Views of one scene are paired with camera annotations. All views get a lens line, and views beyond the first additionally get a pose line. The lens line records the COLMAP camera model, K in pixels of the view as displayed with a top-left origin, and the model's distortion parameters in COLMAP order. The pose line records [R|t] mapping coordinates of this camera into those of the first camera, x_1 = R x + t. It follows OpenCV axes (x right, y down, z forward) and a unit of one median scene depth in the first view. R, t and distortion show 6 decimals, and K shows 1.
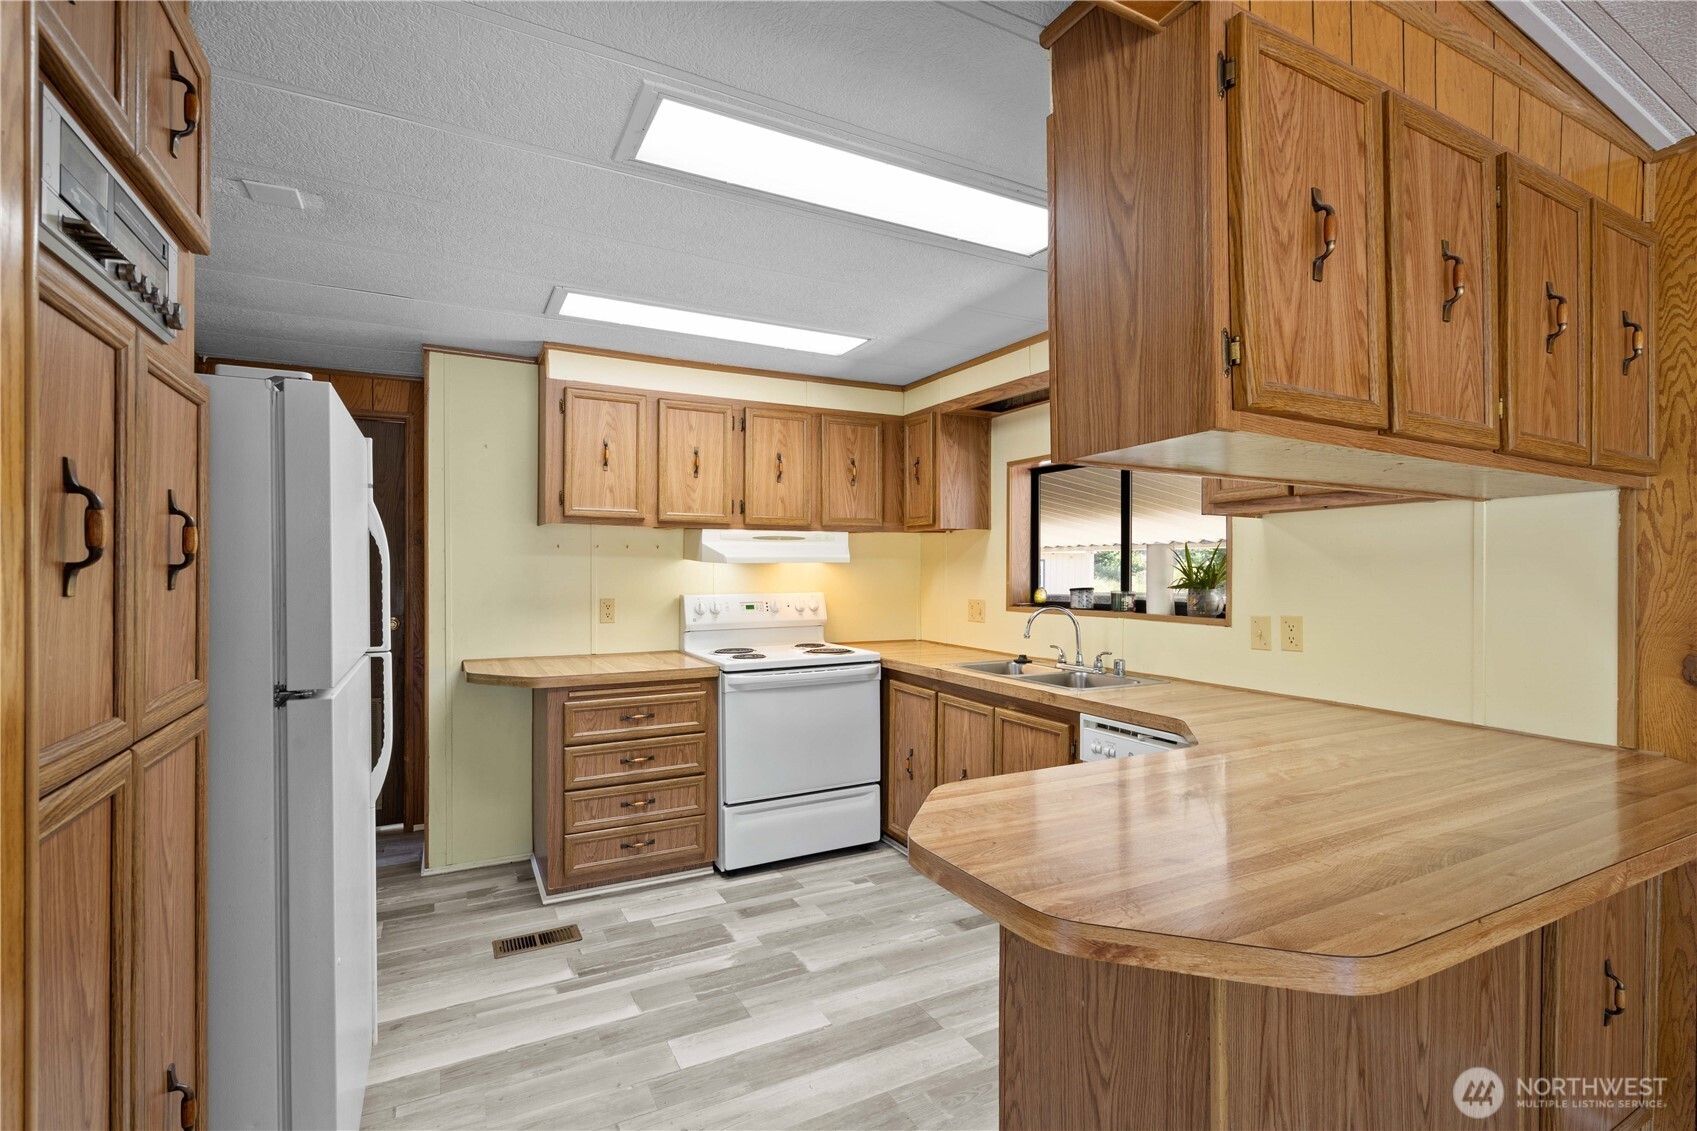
lens RADIAL K [[776.4, 0, 839.7], [0, 776.4, 565.4], [0, 0, 1]] dist [-0.000336, 0.000669]
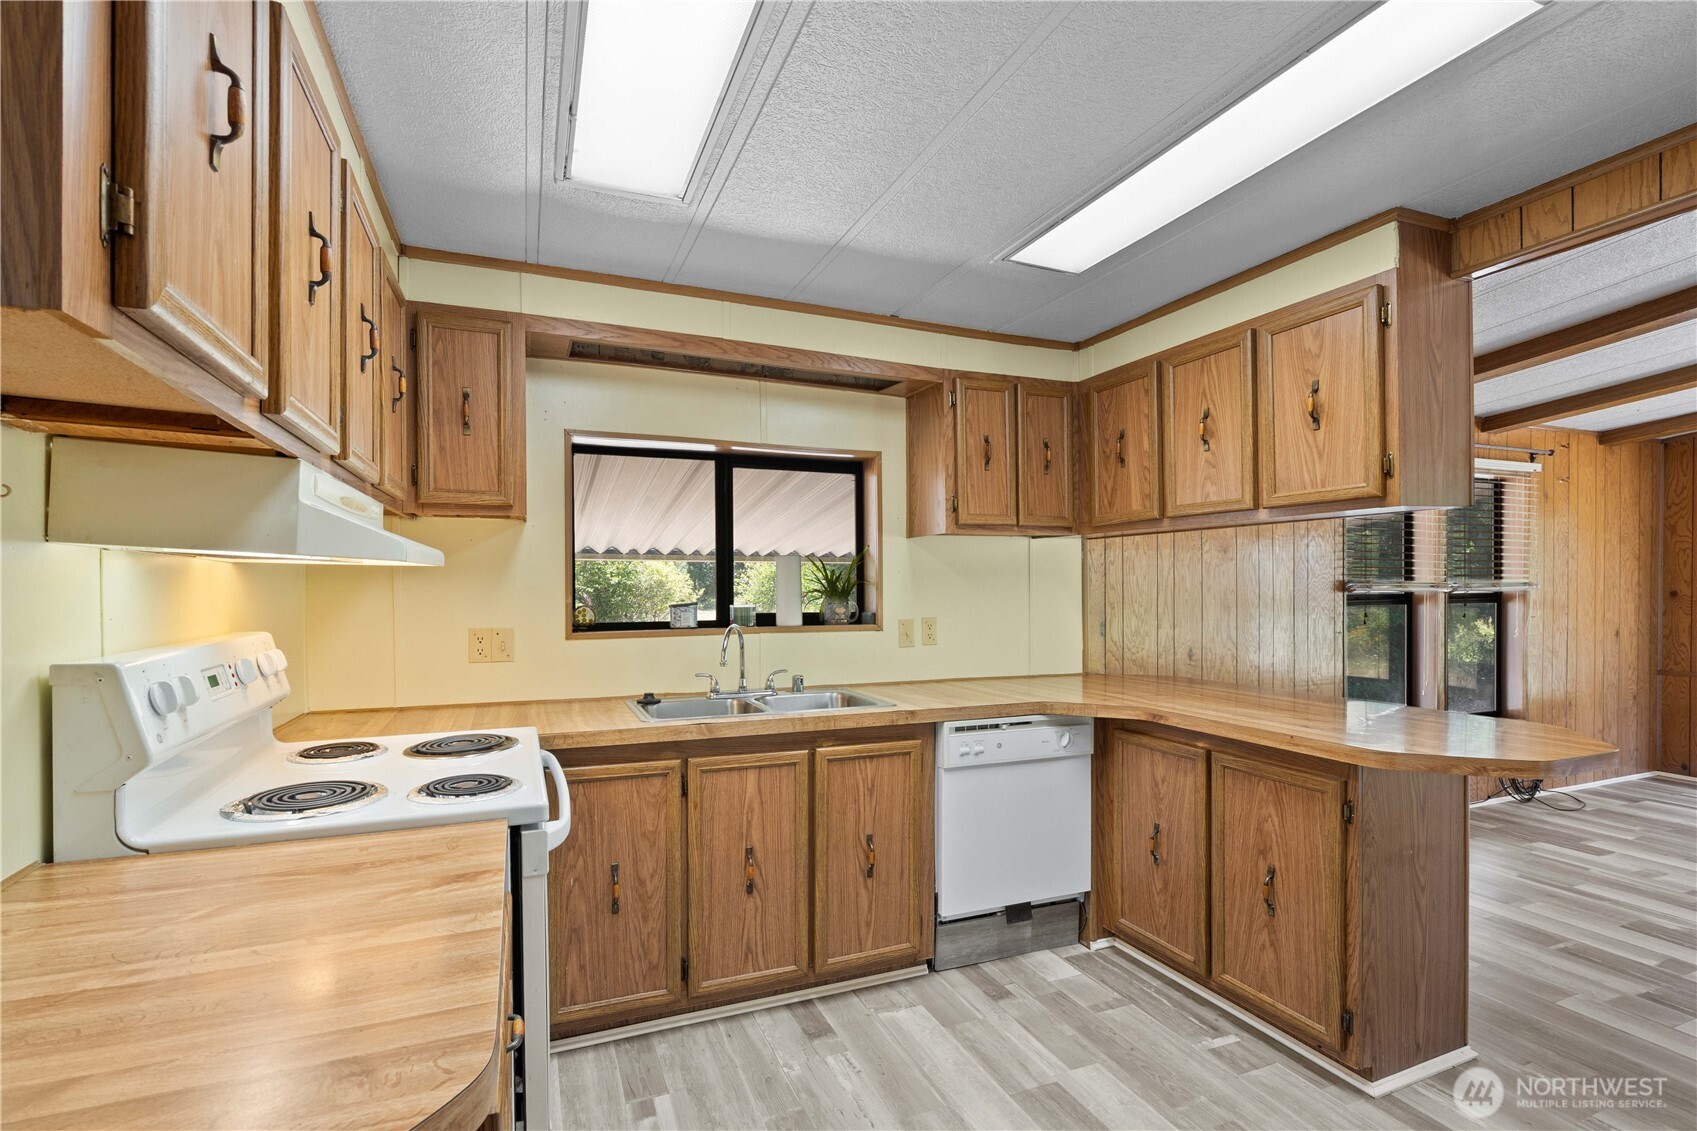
lens RADIAL K [[777.9, 0, 838.3], [0, 777.9, 591.9], [0, 0, 1]] dist [-0.003504, 0.000949]
pose [[0.093880, -0.010153, 0.995532, -0.566635], [-0.001884, 0.999944, 0.010376, 0.008938], [-0.995582, -0.002850, 0.093856, 0.837027]]
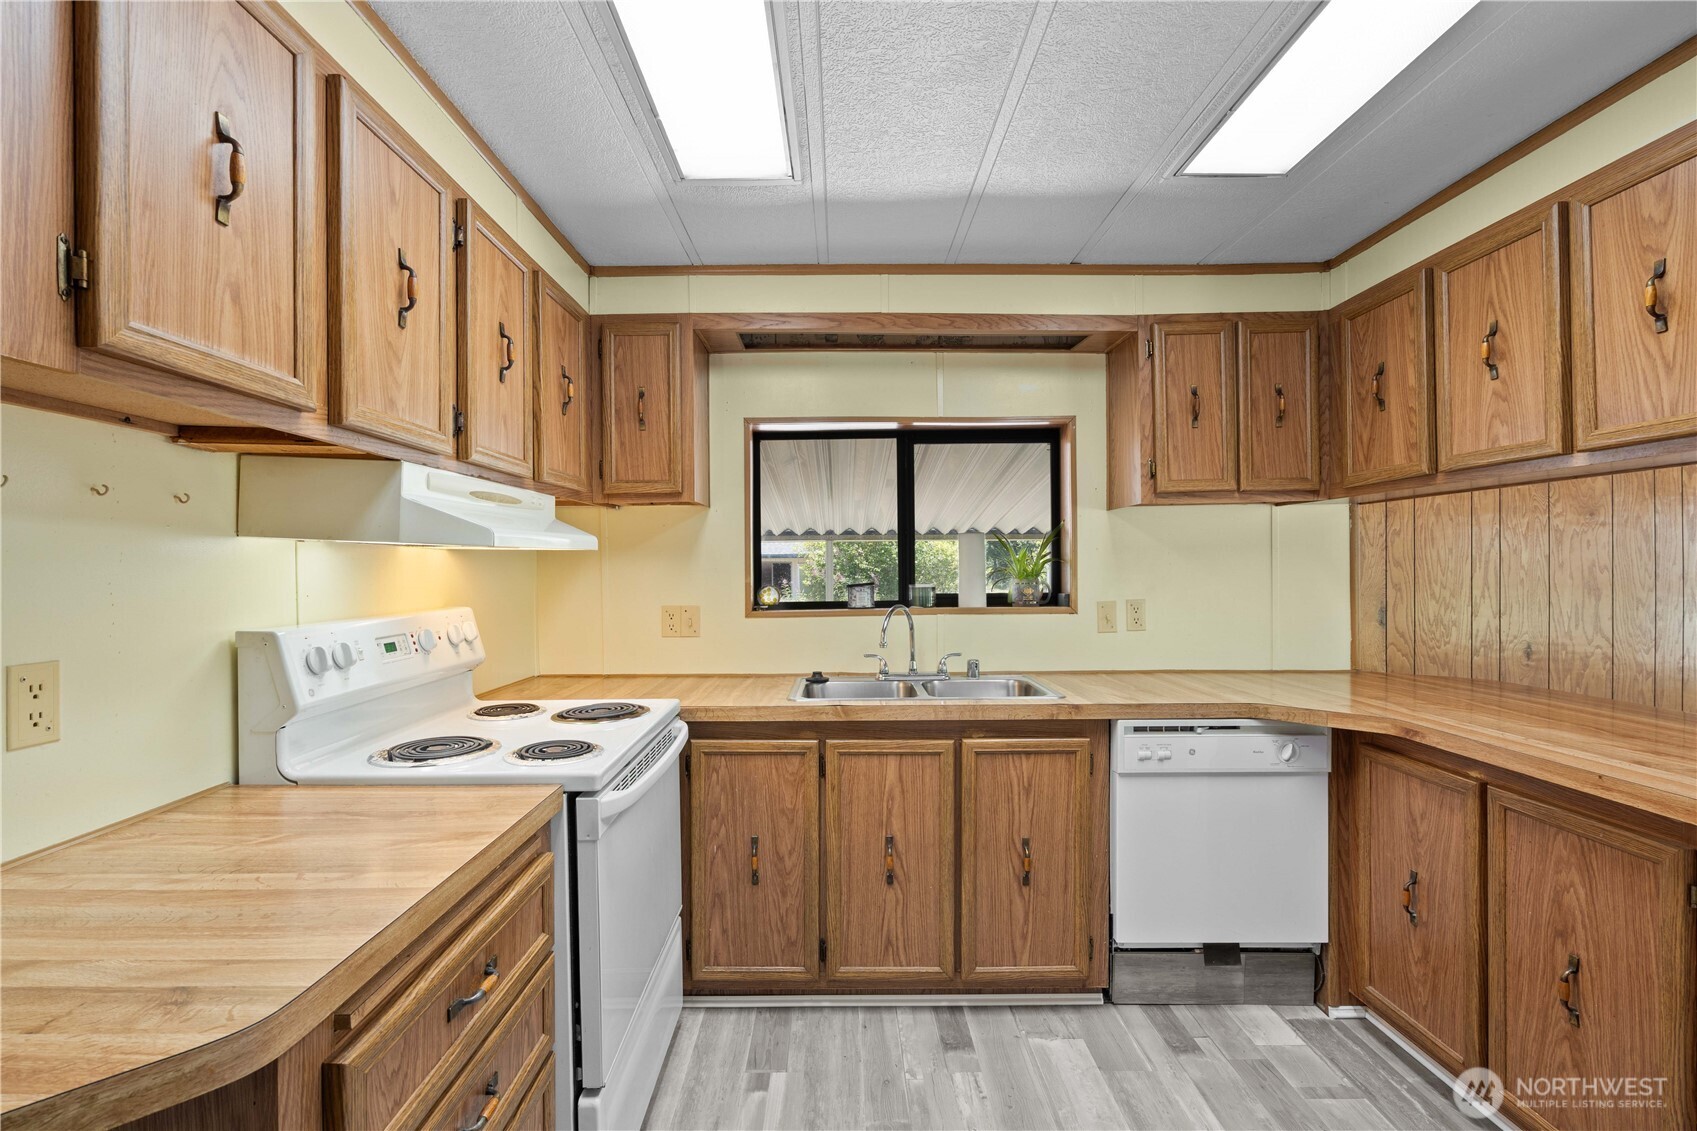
lens RADIAL K [[773.5, 0, 842.2], [0, 773.5, 574.3], [0, 0, 1]] dist [0.000704, 0.001275]
pose [[0.461308, -0.015550, 0.887104, -0.487972], [0.006487, 0.999879, 0.014153, 0.008705], [-0.887216, -0.000774, 0.461353, 0.700757]]
